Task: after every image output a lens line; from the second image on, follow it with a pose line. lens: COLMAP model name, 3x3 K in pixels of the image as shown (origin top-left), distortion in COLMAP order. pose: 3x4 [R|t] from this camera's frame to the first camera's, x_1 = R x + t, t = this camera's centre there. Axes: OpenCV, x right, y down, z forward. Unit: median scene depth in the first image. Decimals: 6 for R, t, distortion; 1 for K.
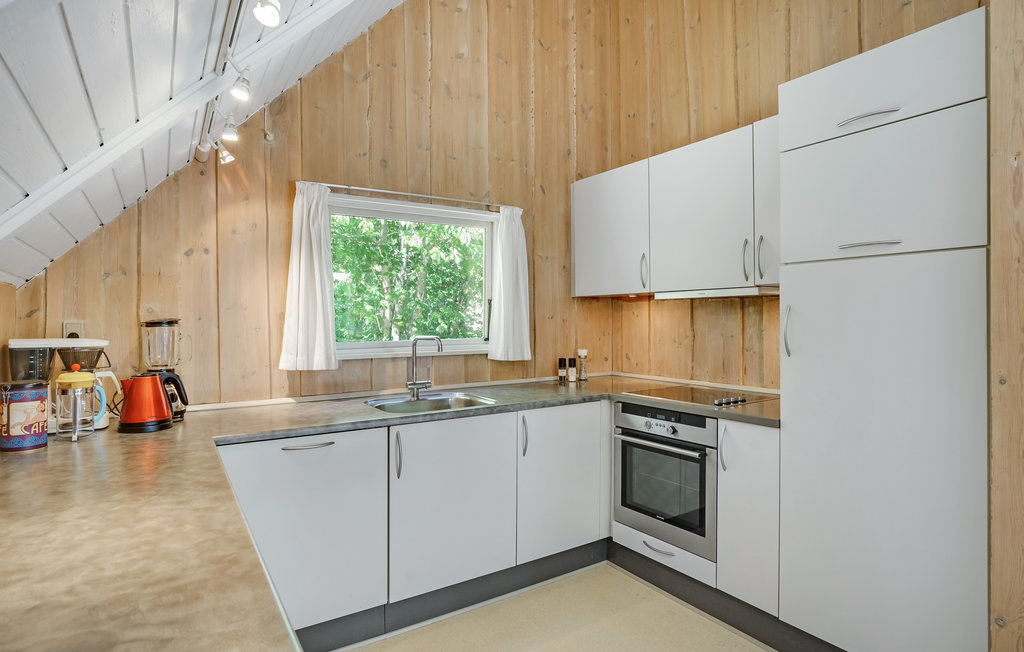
lens RADIAL K [[545.7, 0, 512.0], [0, 545.7, 326.0], [0, 0, 1]] dist [0.000393, 0.000084]
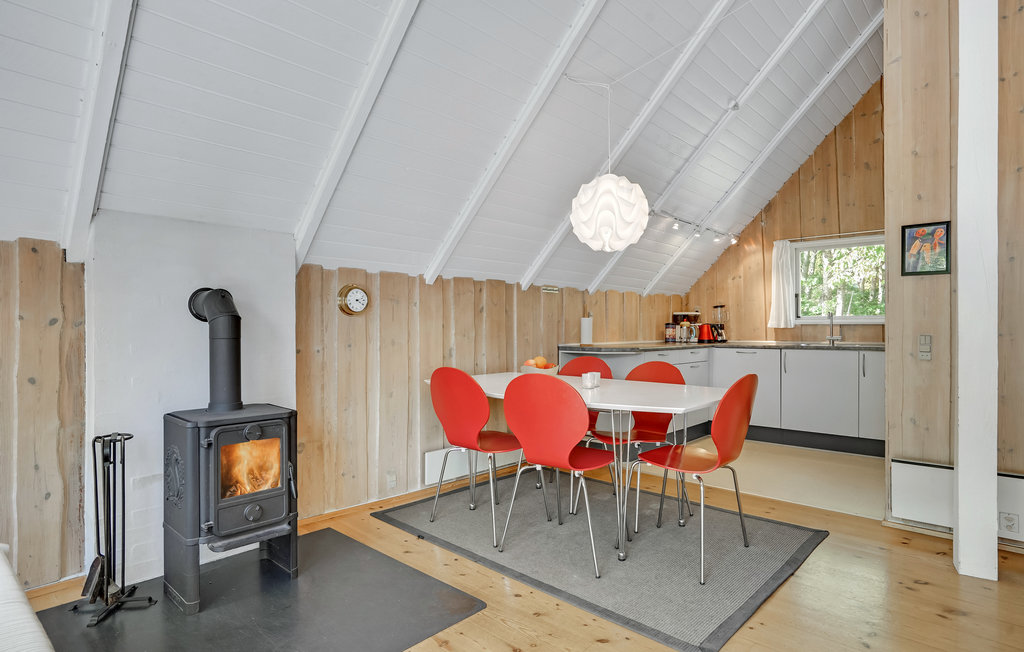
lens RADIAL K [[538.1, 0, 512.0], [0, 538.1, 326.0], [0, 0, 1]] dist [-0.000558, -0.000108]
pose [[0.255074, 0.005141, -0.966908, 1.546875], [-0.011184, 0.999935, 0.002366, 0.089121], [0.966857, 0.010210, 0.255115, -0.606650]]
